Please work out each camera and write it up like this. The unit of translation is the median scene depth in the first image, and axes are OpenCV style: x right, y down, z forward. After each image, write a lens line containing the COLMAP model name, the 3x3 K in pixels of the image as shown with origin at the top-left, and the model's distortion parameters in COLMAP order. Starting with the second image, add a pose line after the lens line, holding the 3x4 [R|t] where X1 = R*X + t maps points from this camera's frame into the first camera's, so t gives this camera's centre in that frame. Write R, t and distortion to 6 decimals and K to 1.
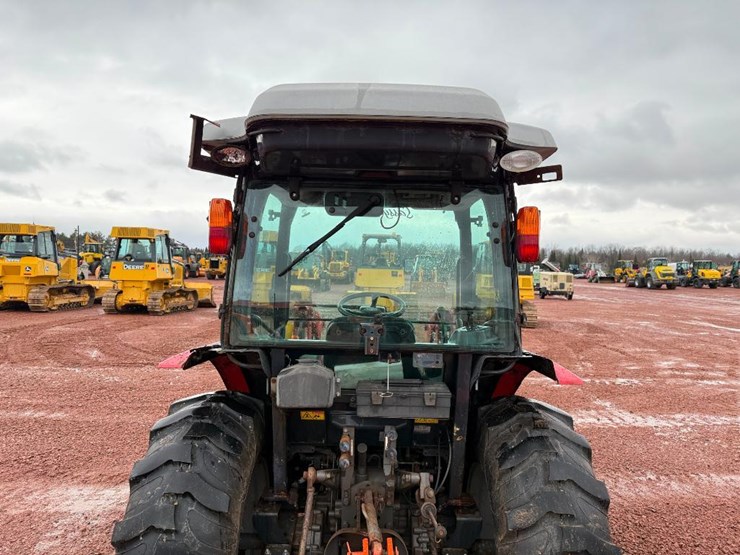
lens RADIAL K [[514.5, 0, 370.0], [0, 514.5, 277.5], [0, 0, 1]] dist [0.081441, -0.105890]
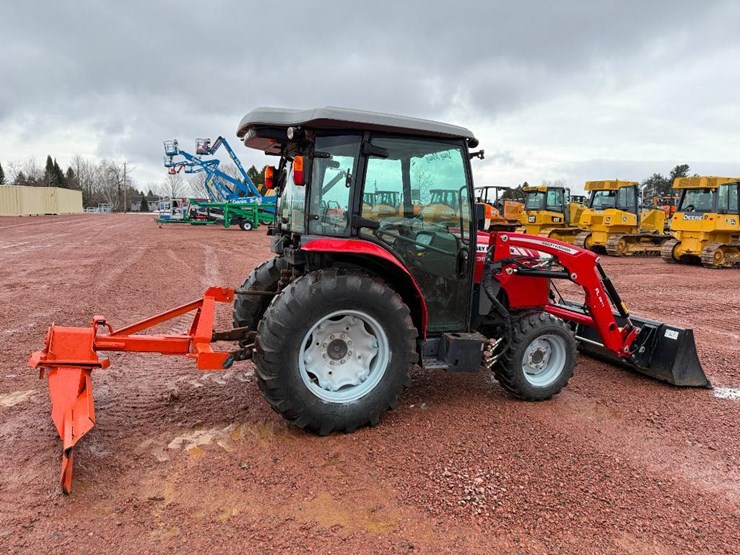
lens RADIAL K [[514.5, 0, 370.0], [0, 514.5, 277.5], [0, 0, 1]] dist [0.081441, -0.105890]
pose [[0.373524, 0.109953, -0.921081, 0.244785], [-0.036649, 0.993924, 0.103787, 0.012525], [0.926896, -0.005010, 0.375284, 0.053708]]
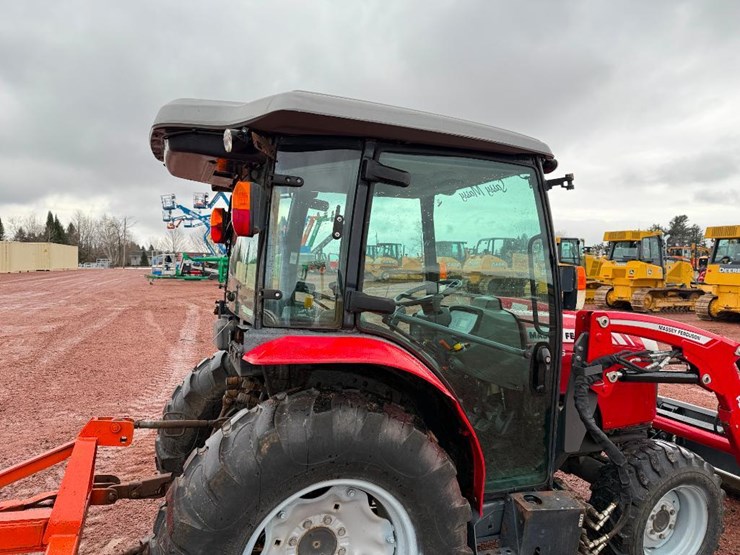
lens RADIAL K [[514.5, 0, 370.0], [0, 514.5, 277.5], [0, 0, 1]] dist [0.081441, -0.105890]
pose [[0.371083, 0.014605, -0.928485, 0.150308], [-0.028289, 0.999590, 0.004418, 0.005763], [0.928169, 0.024627, 0.371344, 0.089954]]
